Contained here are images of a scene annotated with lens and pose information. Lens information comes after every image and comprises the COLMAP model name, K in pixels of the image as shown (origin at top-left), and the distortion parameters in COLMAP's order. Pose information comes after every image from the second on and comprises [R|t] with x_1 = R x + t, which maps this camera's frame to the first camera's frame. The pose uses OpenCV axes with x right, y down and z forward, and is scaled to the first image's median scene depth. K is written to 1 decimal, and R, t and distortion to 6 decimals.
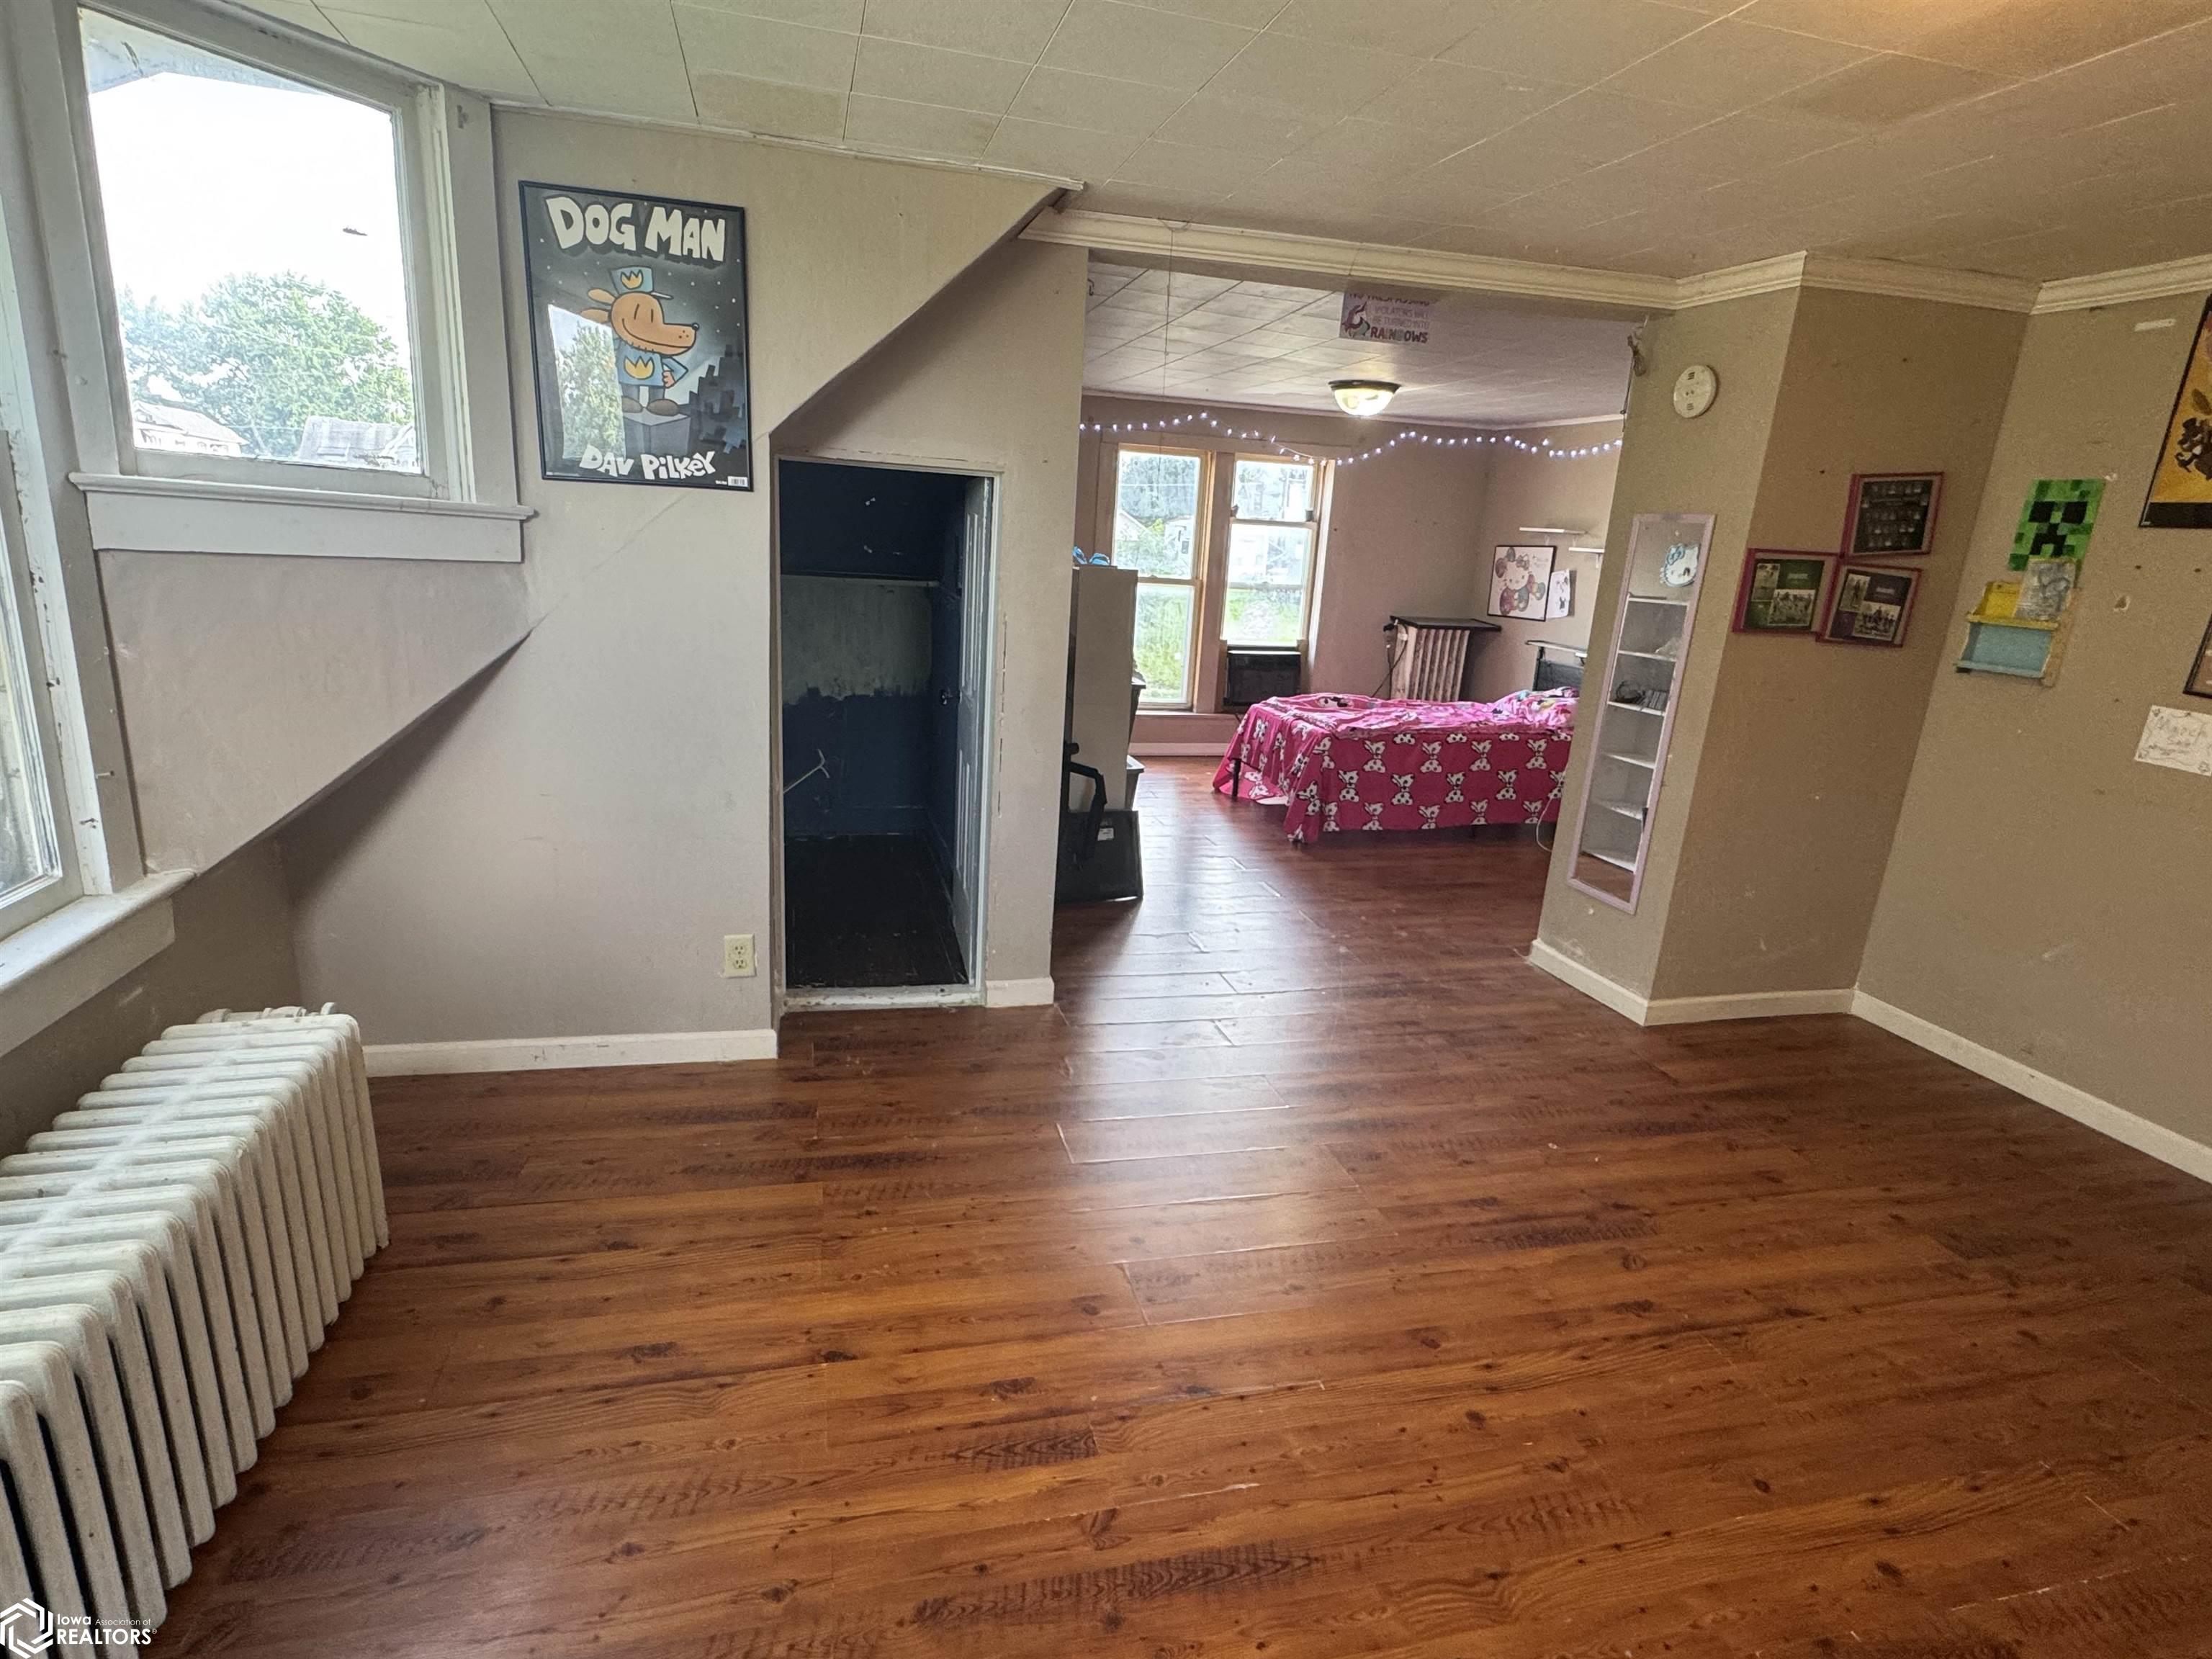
lens RADIAL K [[1135.1, 0, 1102.4], [0, 1135.1, 835.5], [0, 0, 1]] dist [-0.001728, 0.000675]
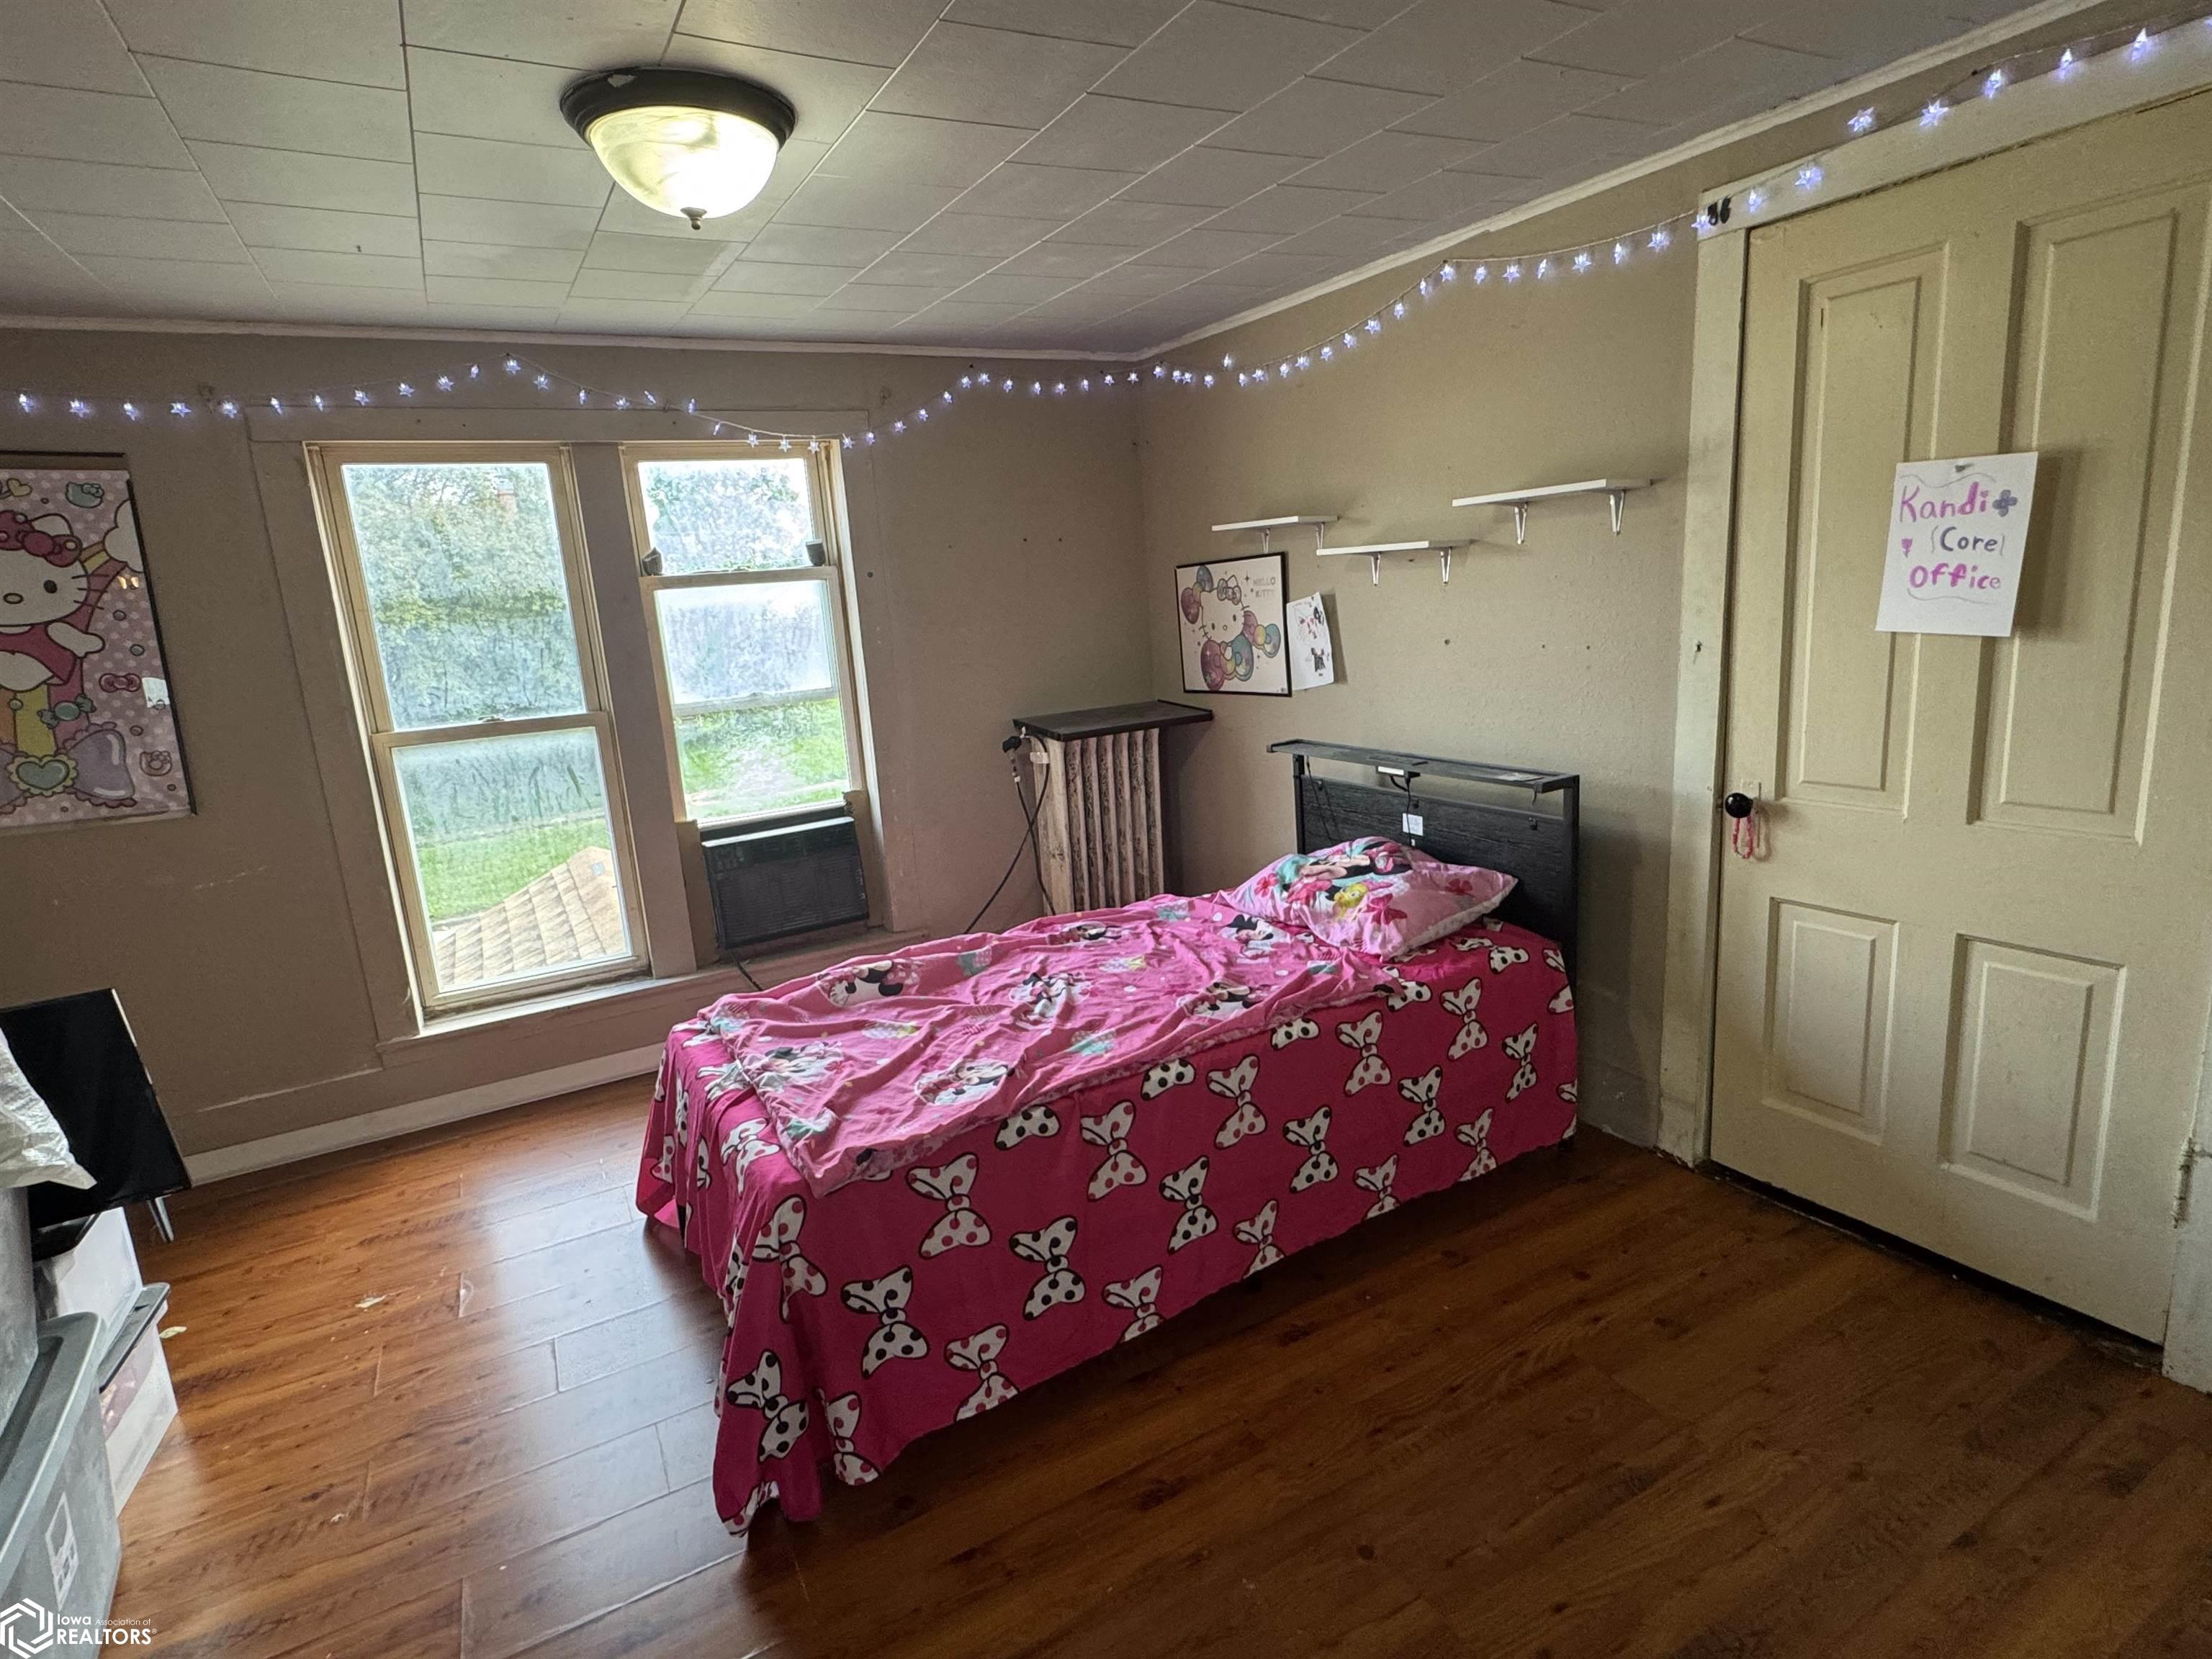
lens RADIAL K [[1135.1, 0, 1102.4], [0, 1135.1, 835.5], [0, 0, 1]] dist [-0.001728, 0.000675]
pose [[0.959173, -0.175974, 0.221406, 0.197515], [0.186516, 0.982068, -0.027476, -0.139741], [-0.212600, 0.067650, 0.974795, 0.563549]]
